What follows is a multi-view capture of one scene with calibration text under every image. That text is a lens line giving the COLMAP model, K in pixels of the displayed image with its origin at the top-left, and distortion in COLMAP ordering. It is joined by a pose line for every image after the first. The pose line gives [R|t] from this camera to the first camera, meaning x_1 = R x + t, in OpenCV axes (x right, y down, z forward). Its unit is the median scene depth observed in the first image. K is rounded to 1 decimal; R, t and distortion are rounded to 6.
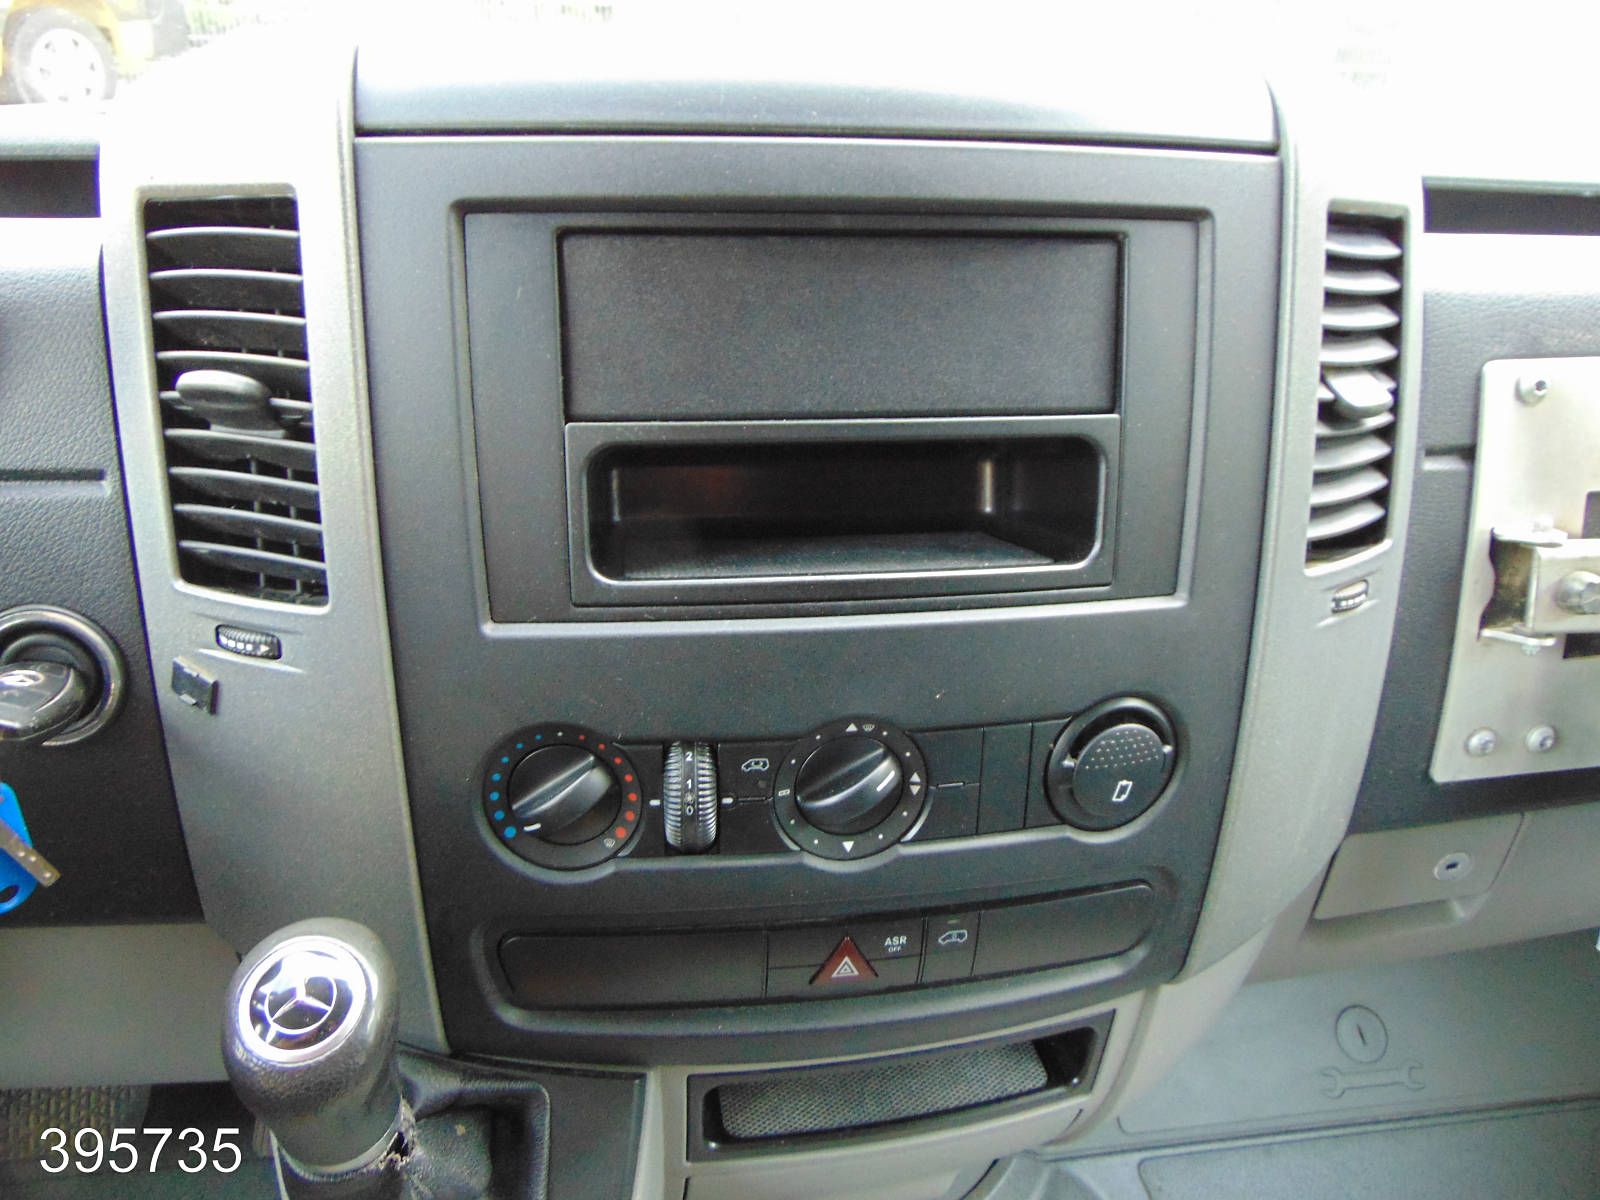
lens RADIAL K [[1179.0, 0, 800.0], [0, 1179.0, 600.0], [0, 0, 1]] dist [-0.001800, 0.008219]
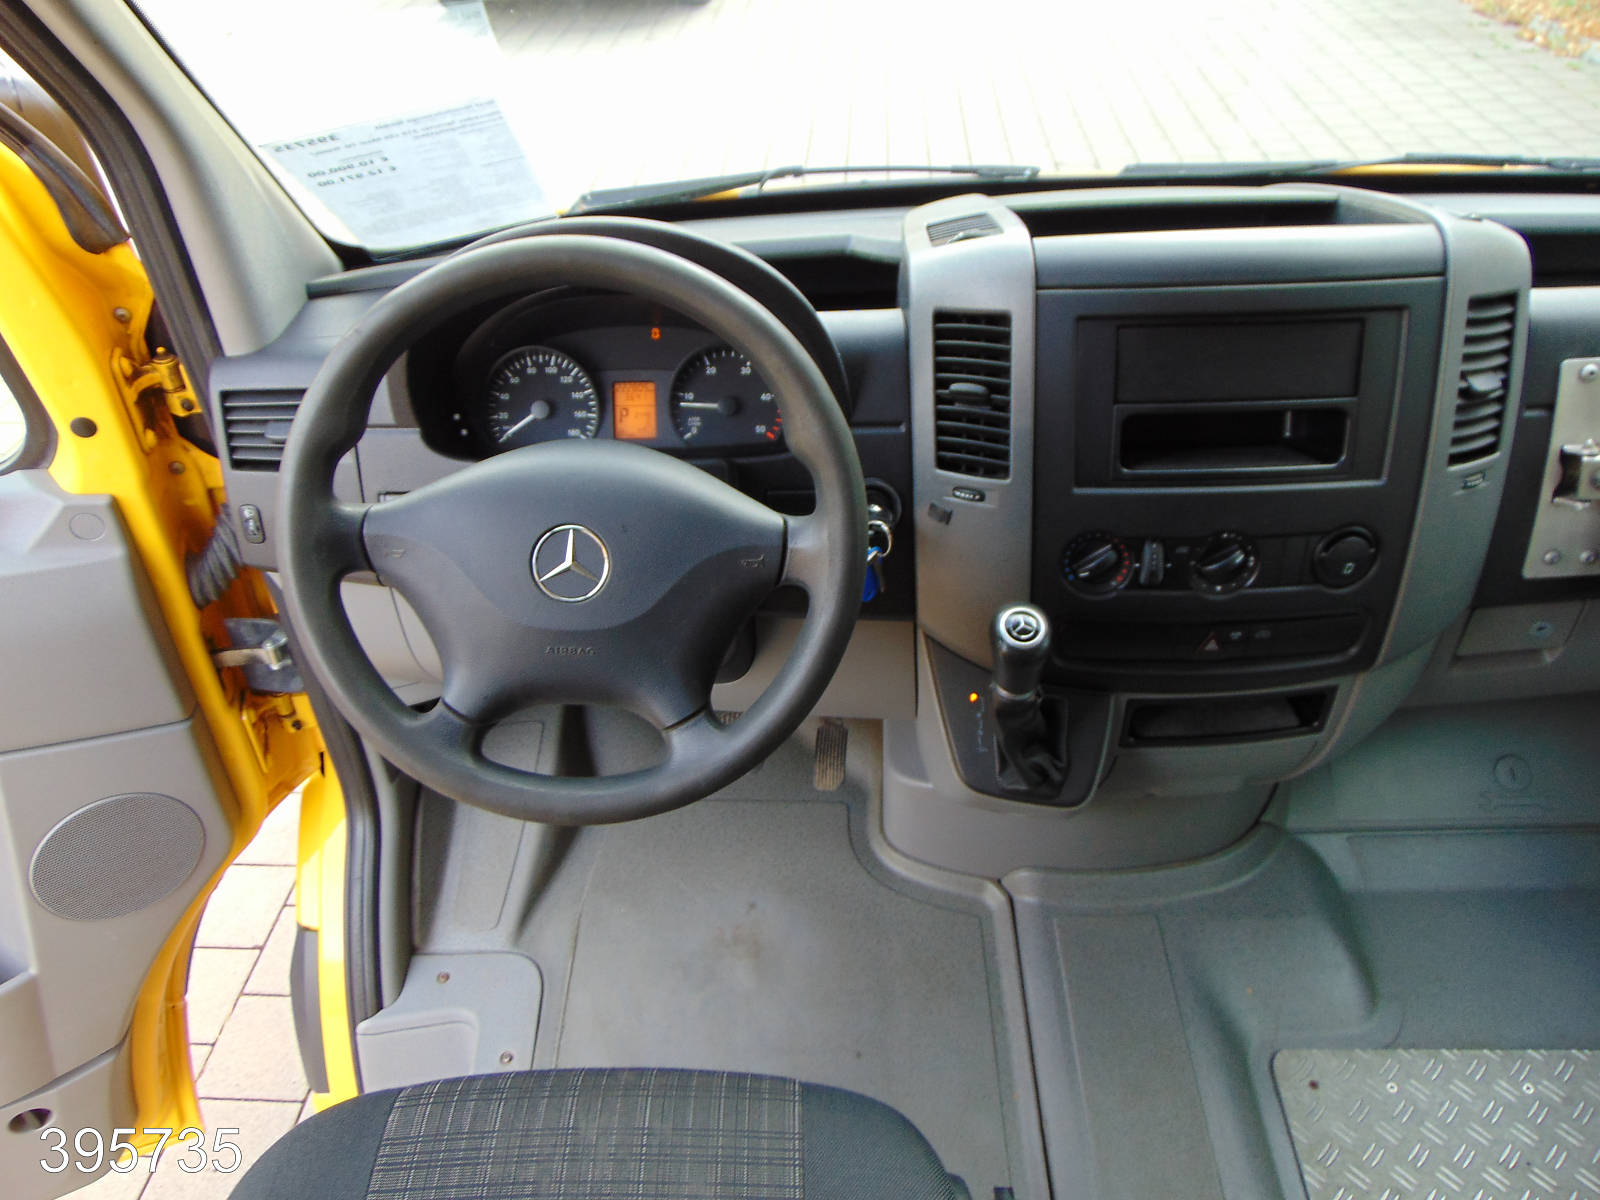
lens RADIAL K [[1179.0, 0, 800.0], [0, 1179.0, 600.0], [0, 0, 1]] dist [-0.001800, 0.008219]
pose [[0.983175, 0.032224, -0.179802, -0.340064], [-0.011363, 0.993200, 0.115865, -0.023275], [0.182313, -0.111872, 0.976855, -1.359447]]
